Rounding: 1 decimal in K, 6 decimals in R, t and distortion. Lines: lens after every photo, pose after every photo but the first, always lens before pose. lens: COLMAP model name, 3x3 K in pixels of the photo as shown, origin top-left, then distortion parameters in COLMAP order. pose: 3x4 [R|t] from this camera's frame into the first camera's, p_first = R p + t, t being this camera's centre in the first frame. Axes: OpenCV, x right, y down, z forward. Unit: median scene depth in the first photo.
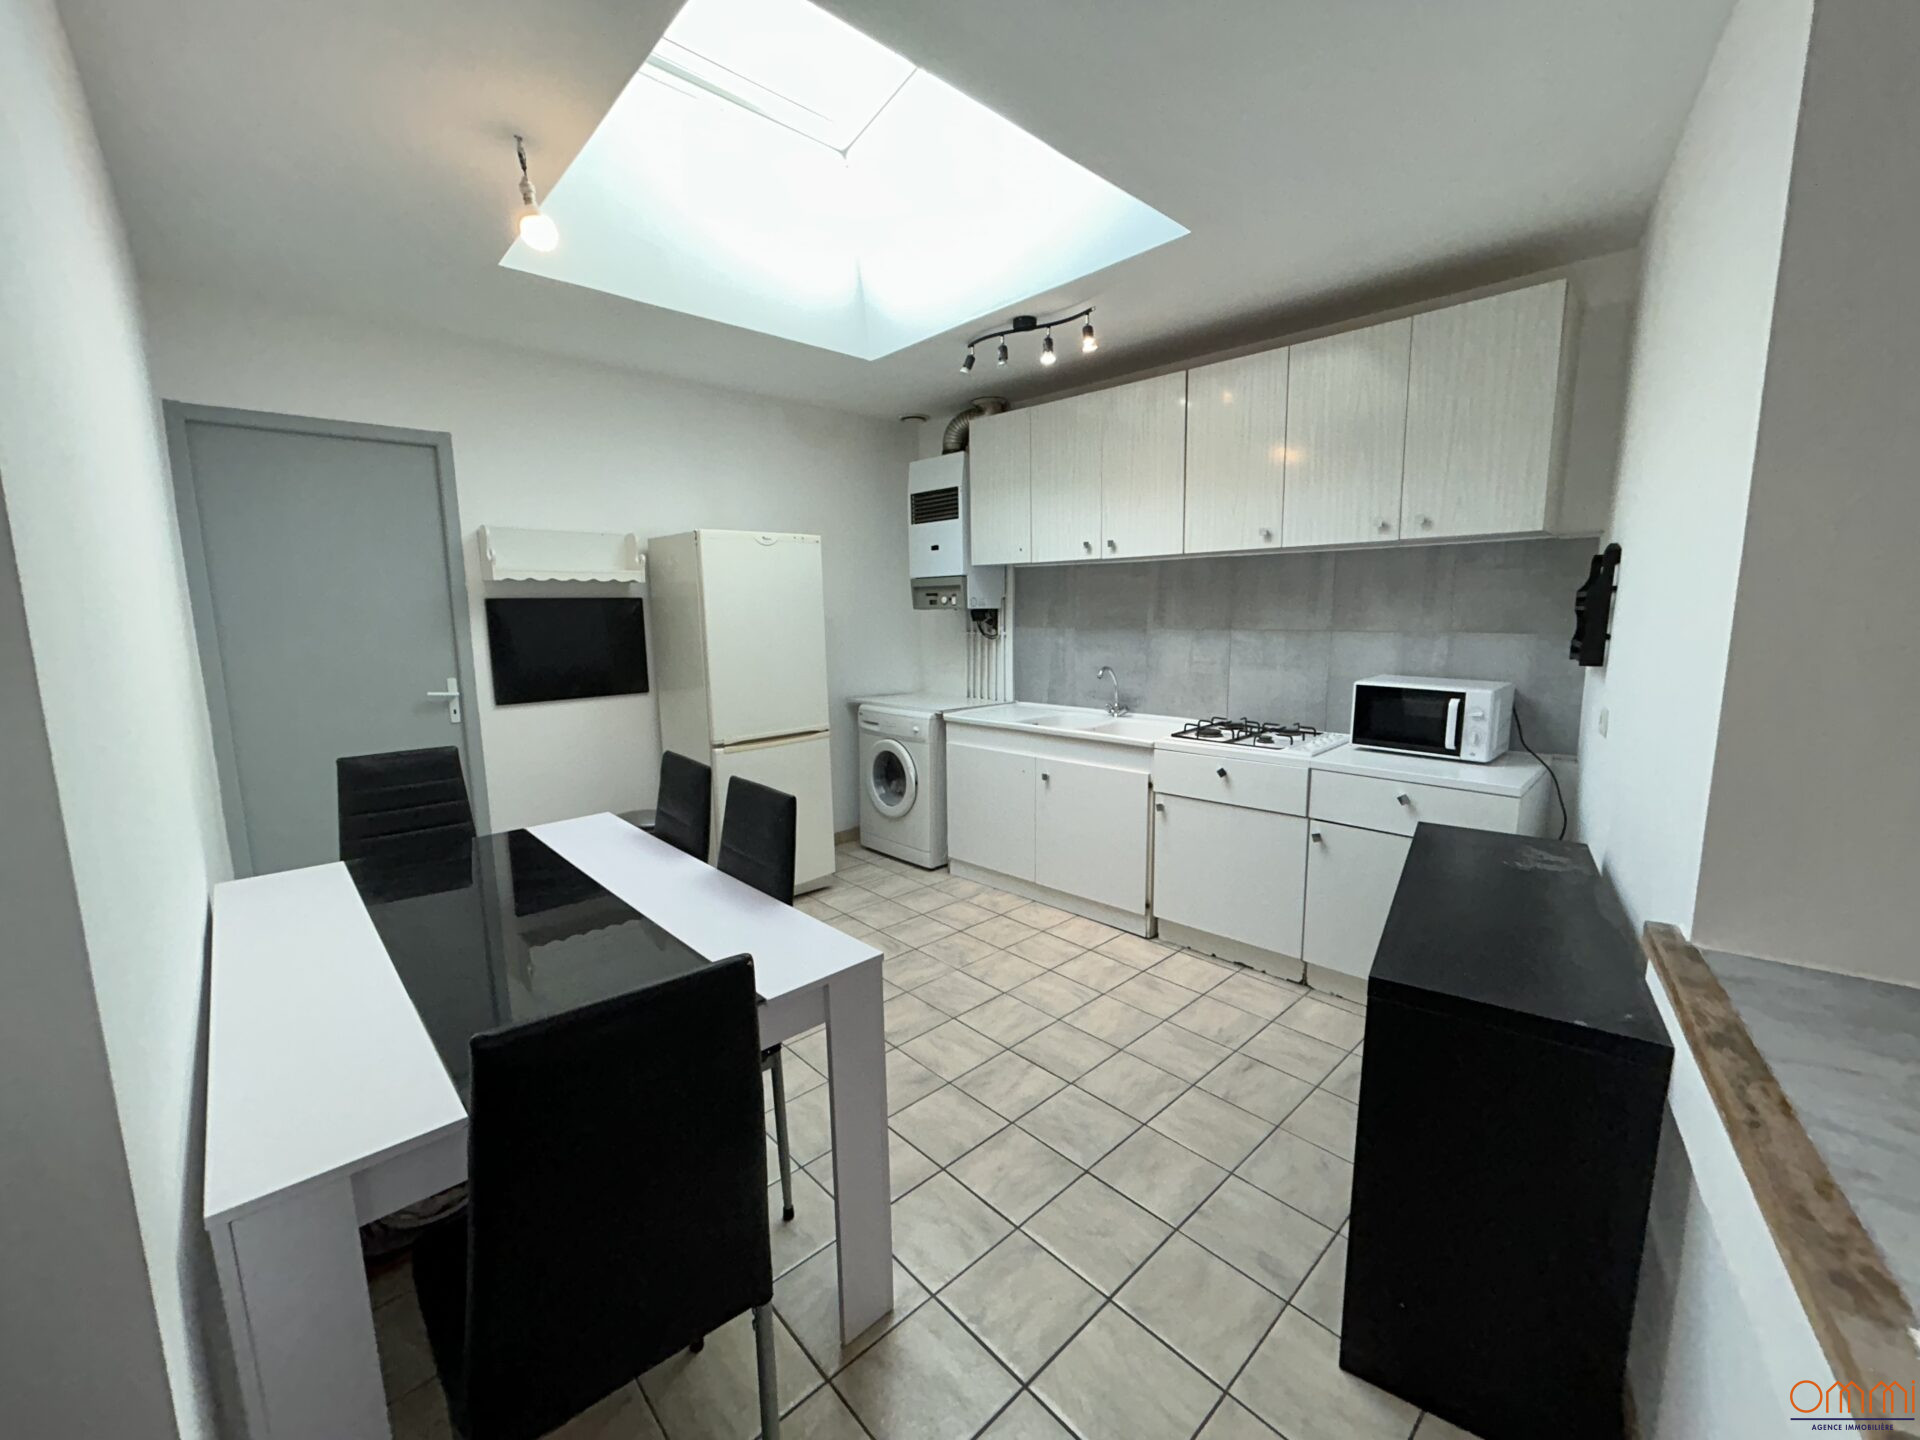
lens RADIAL K [[776.1, 0, 958.8], [0, 776.1, 717.6], [0, 0, 1]] dist [-0.000899, 0.000464]
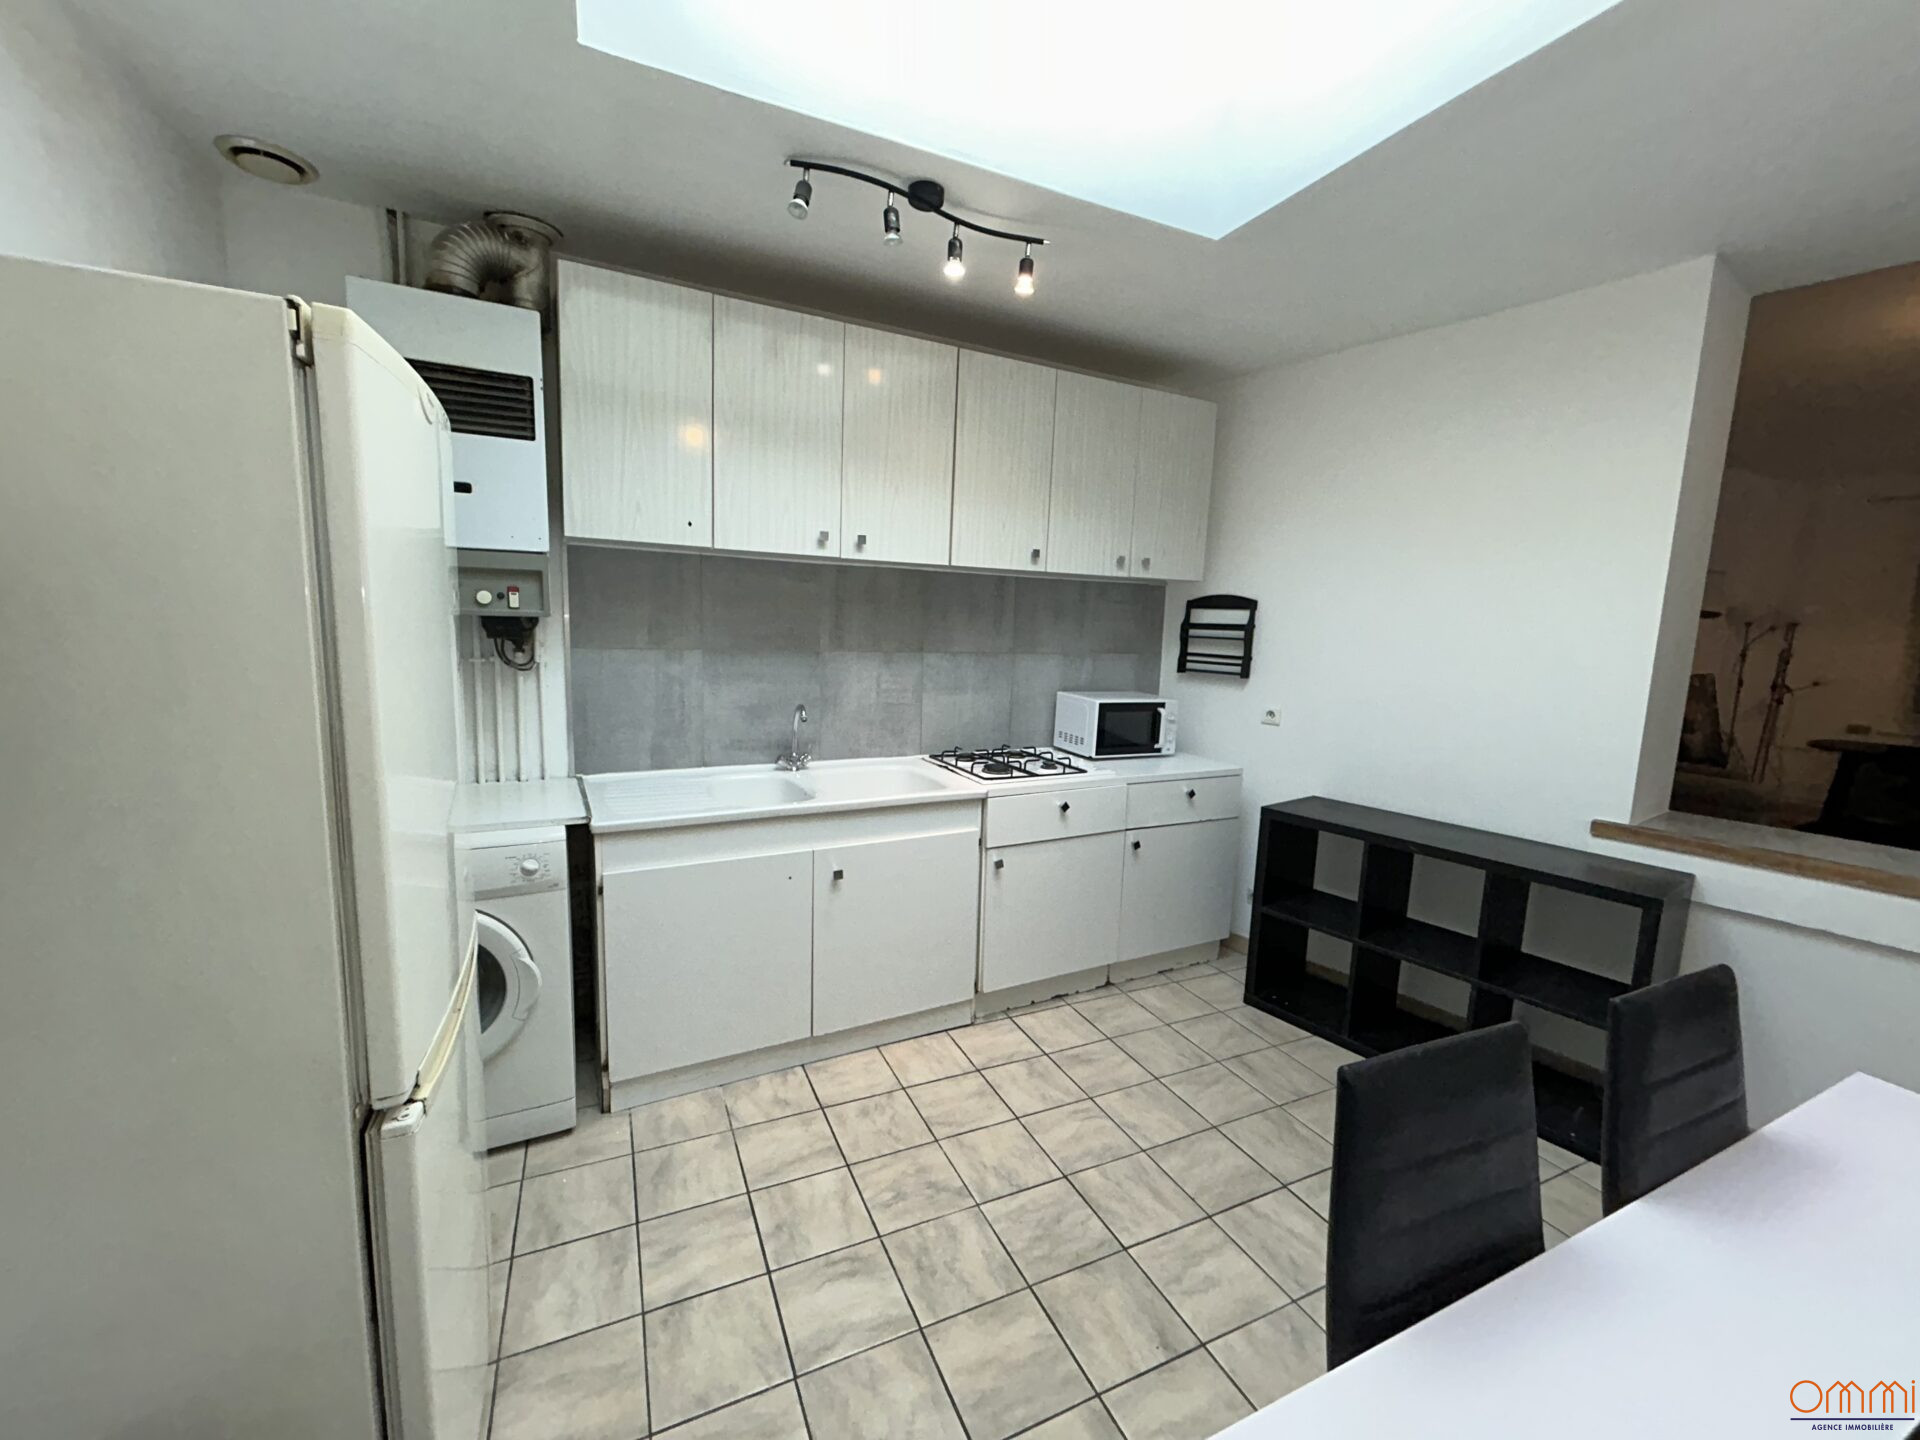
lens RADIAL K [[776.1, 0, 958.8], [0, 776.1, 717.6], [0, 0, 1]] dist [-0.000899, 0.000464]
pose [[0.302617, -0.102434, 0.947592, -0.497285], [0.095789, 0.992443, 0.076692, -0.104252], [-0.948287, 0.067561, 0.310142, 0.698794]]
